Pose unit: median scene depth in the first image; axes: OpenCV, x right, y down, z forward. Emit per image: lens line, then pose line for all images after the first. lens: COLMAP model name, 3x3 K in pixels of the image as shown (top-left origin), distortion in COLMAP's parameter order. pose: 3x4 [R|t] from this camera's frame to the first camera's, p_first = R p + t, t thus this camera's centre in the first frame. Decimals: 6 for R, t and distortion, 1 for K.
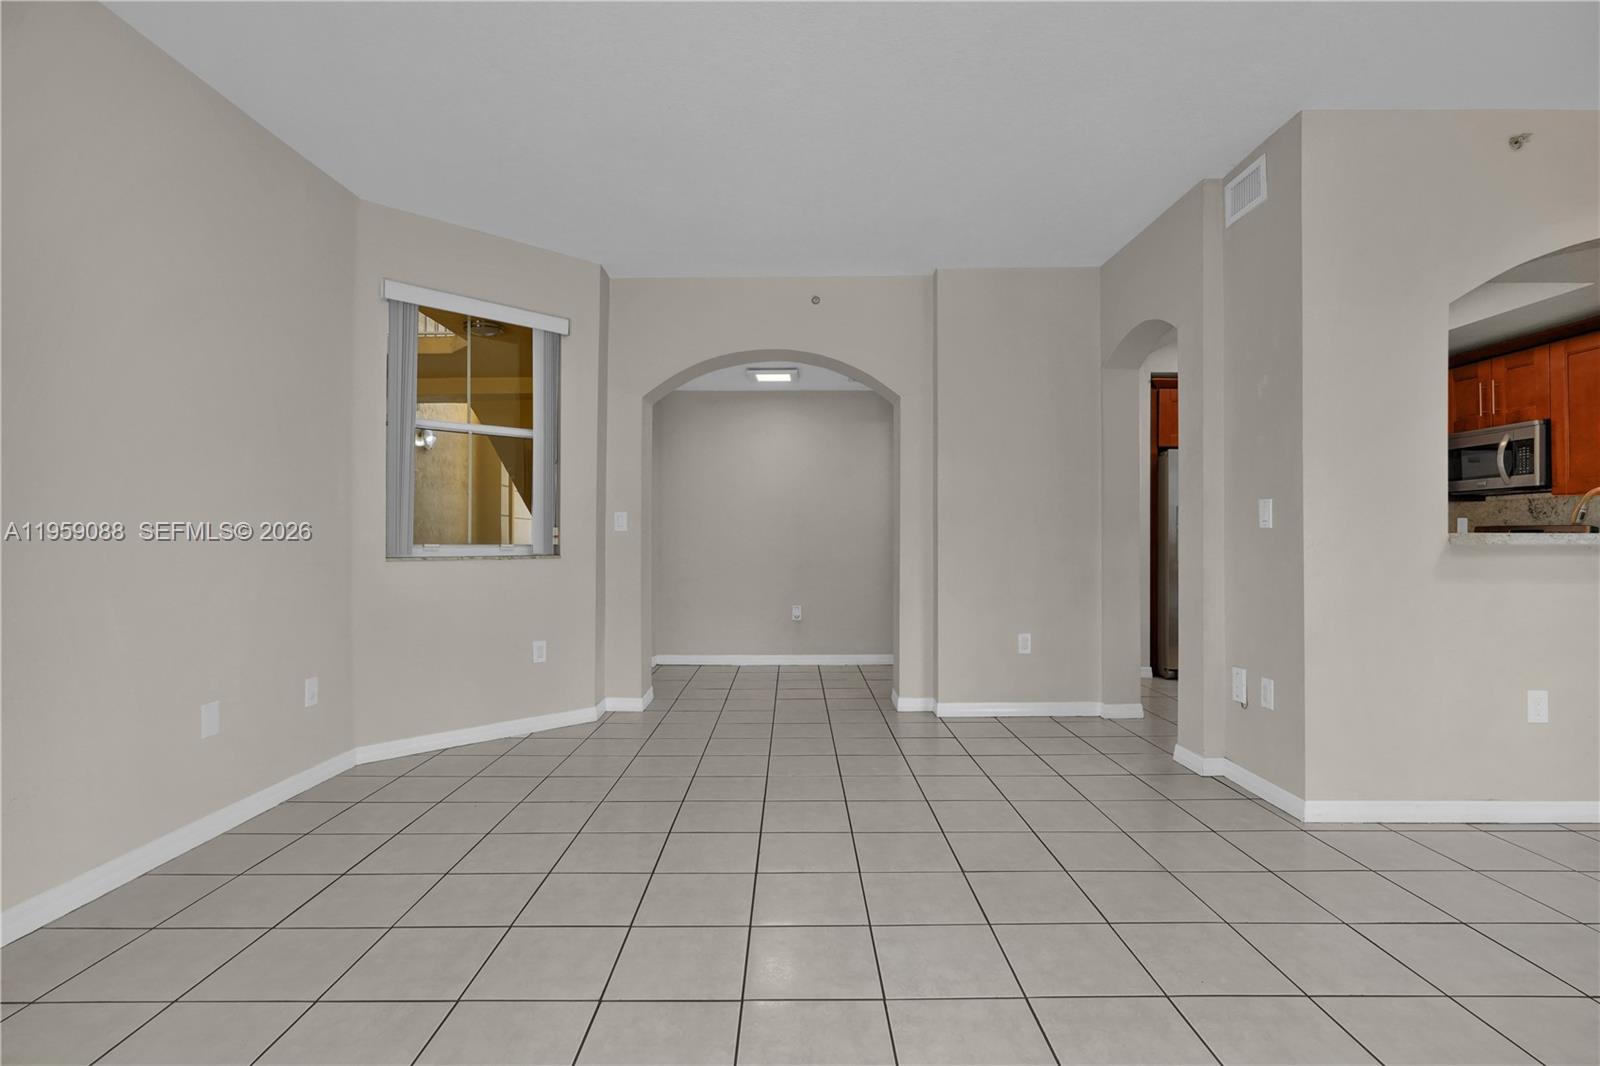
lens RADIAL K [[753.2, 0, 791.6], [0, 753.2, 534.1], [0, 0, 1]] dist [-0.010876, 0.000056]
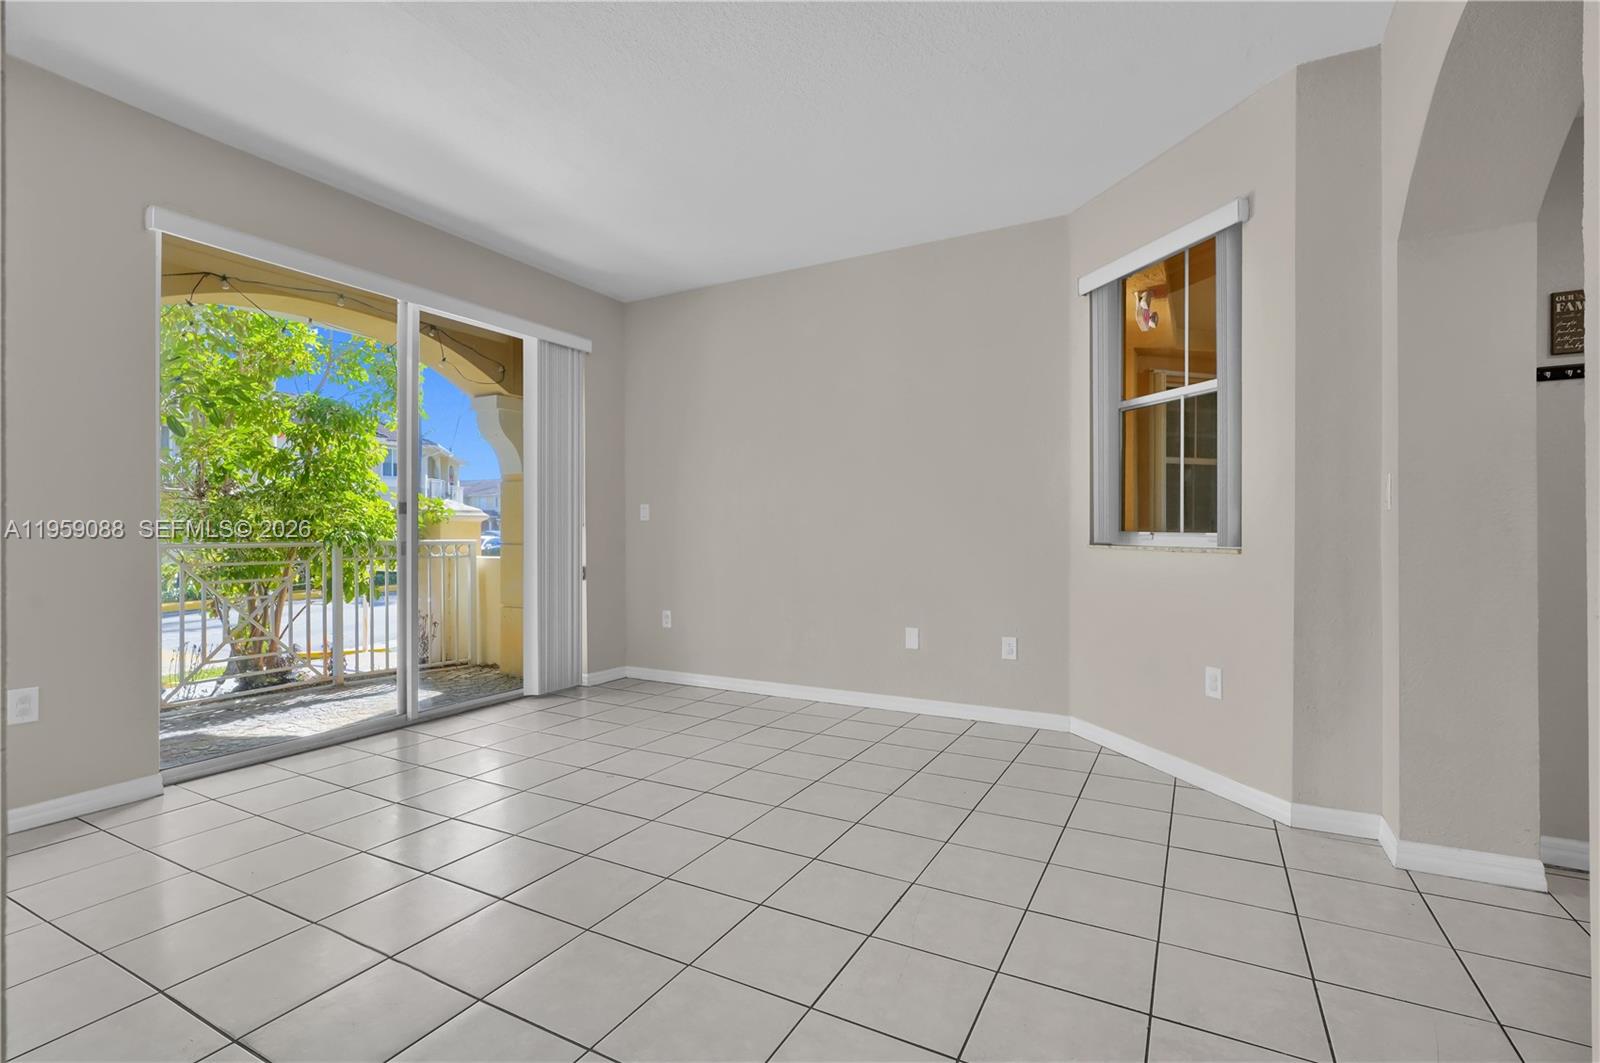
lens RADIAL K [[729.2, 0, 800.0], [0, 729.2, 531.5], [0, 0, 1]] dist [-0.017454, 0.000376]
pose [[-0.460964, 0.007595, -0.887386, 0.437741], [0.003013, 0.999971, 0.006993, 0.004955], [0.887414, 0.000550, -0.460973, 0.917598]]
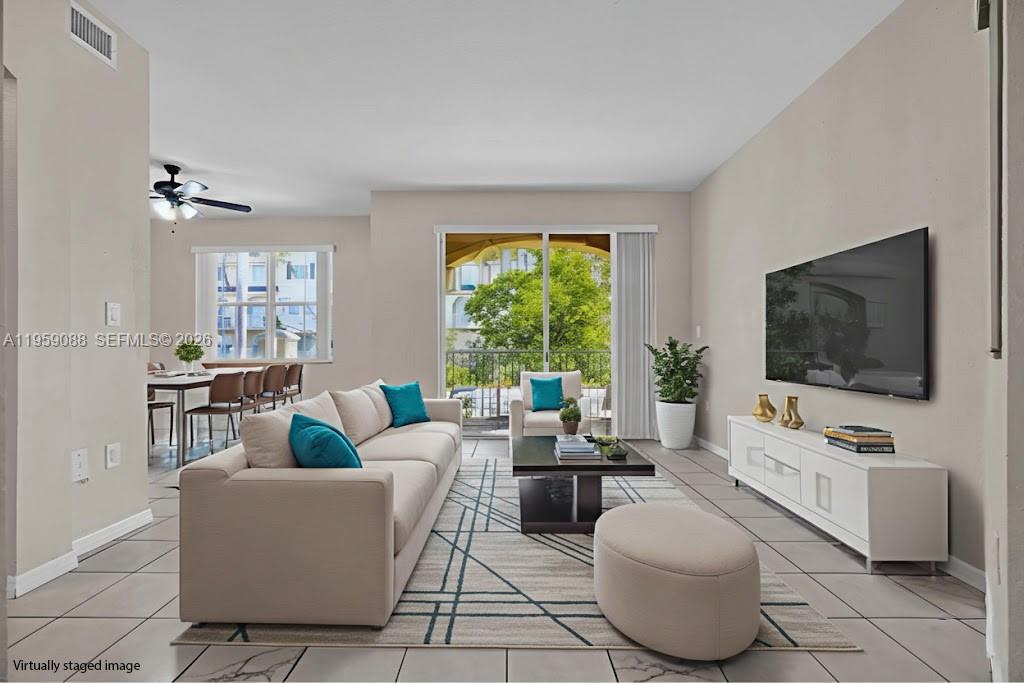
lens RADIAL K [[453.5, 0, 510.0], [0, 453.5, 348.1], [0, 0, 1]] dist [-0.008346, 0.000718]
pose [[-0.999986, 0.003706, -0.003734, -0.037019], [0.003726, 0.999979, -0.005384, 0.026773], [0.003714, -0.005398, -0.999979, 1.215224]]
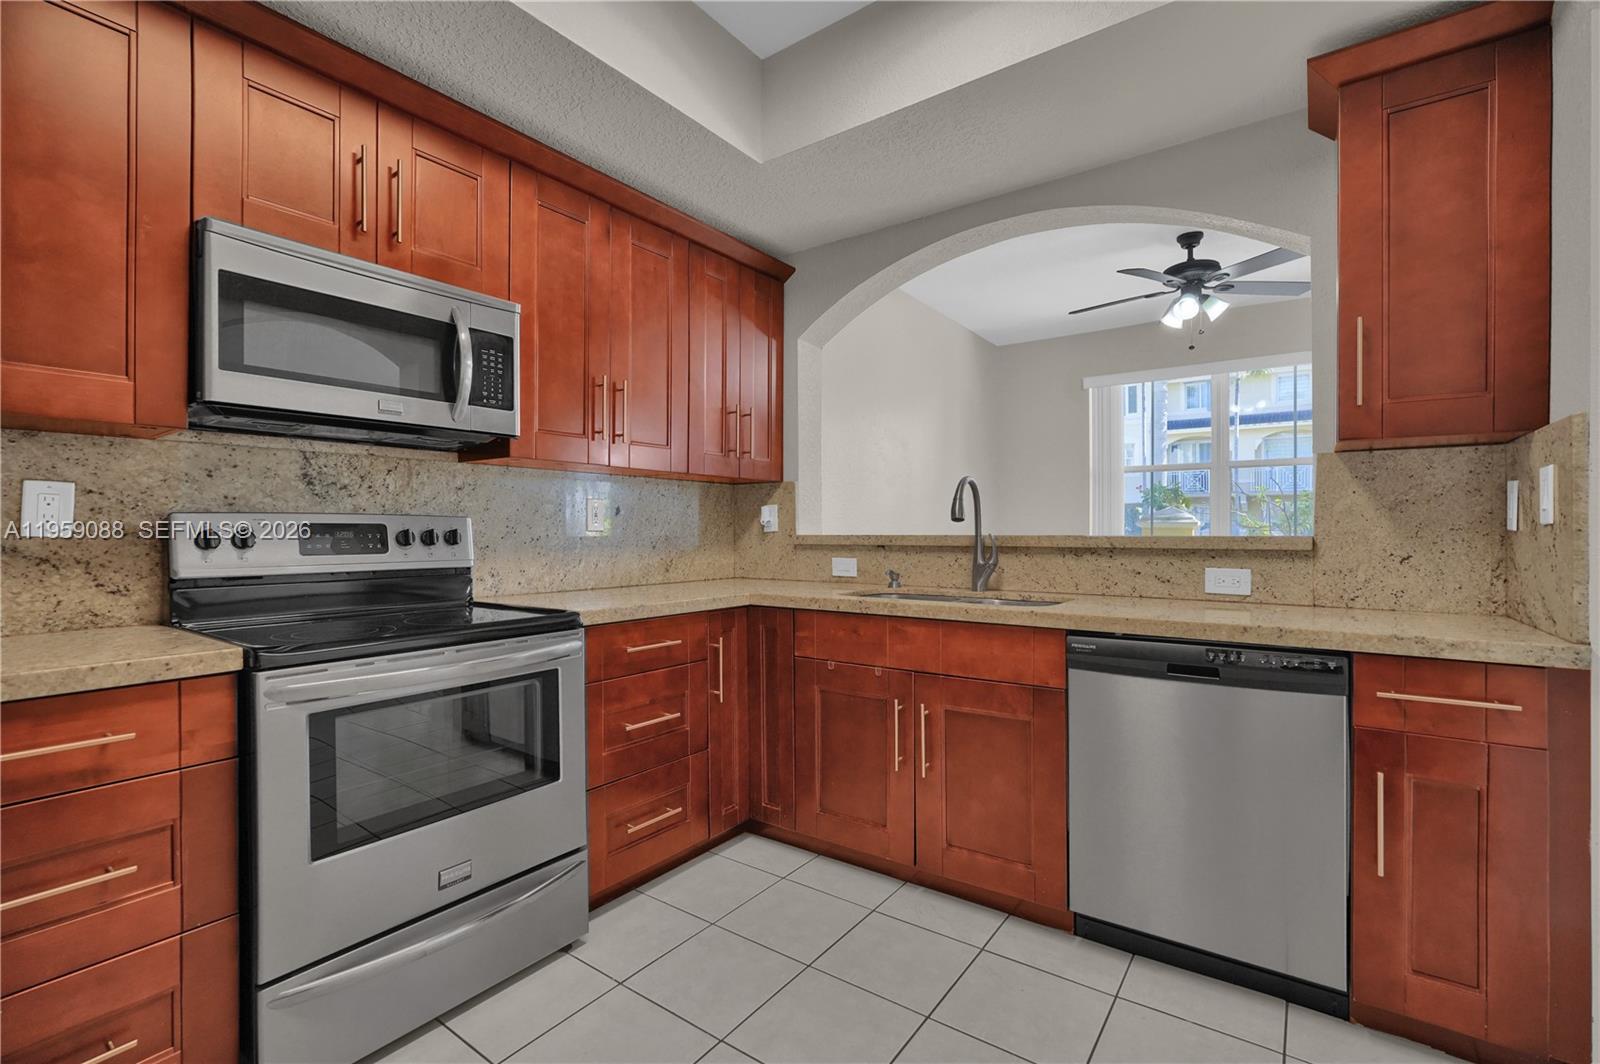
lens RADIAL K [[714.1, 0, 800.0], [0, 714.1, 532.0], [0, 0, 1]] dist [-0.003251, 0.000279]
pose [[-0.816406, 0.002934, 0.577471, 0.554389], [0.001285, 0.999994, -0.003264, 0.001052], [-0.577477, -0.001922, -0.816405, 1.246586]]
